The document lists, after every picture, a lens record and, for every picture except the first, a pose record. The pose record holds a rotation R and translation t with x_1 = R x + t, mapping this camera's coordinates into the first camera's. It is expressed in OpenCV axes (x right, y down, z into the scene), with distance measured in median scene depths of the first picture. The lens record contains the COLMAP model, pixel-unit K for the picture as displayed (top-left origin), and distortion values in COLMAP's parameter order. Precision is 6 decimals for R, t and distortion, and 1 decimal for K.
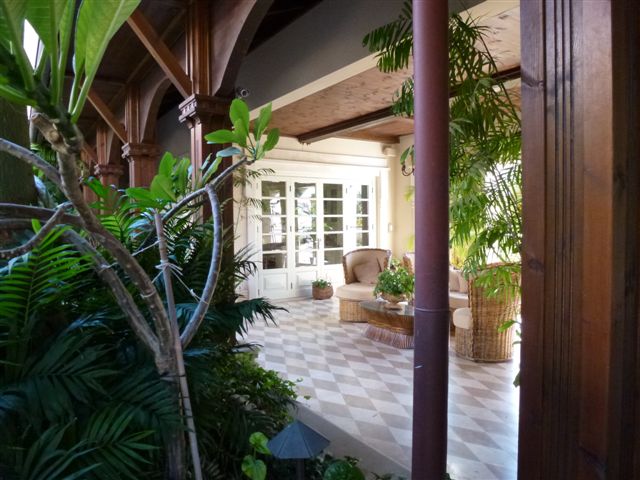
lens RADIAL K [[469.3, 0, 320.0], [0, 469.3, 240.0], [0, 0, 1]] dist [-0.037957, -0.004948]
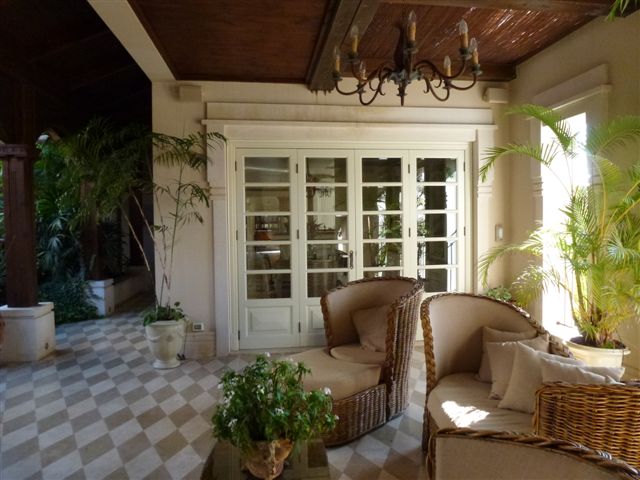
lens RADIAL K [[469.3, 0, 320.0], [0, 469.3, 240.0], [0, 0, 1]] dist [-0.037957, -0.004948]
pose [[0.898427, 0.018248, -0.438744, 0.227857], [-0.014101, 0.999820, 0.012710, -0.024431], [0.438897, -0.005233, 0.898522, 0.459285]]
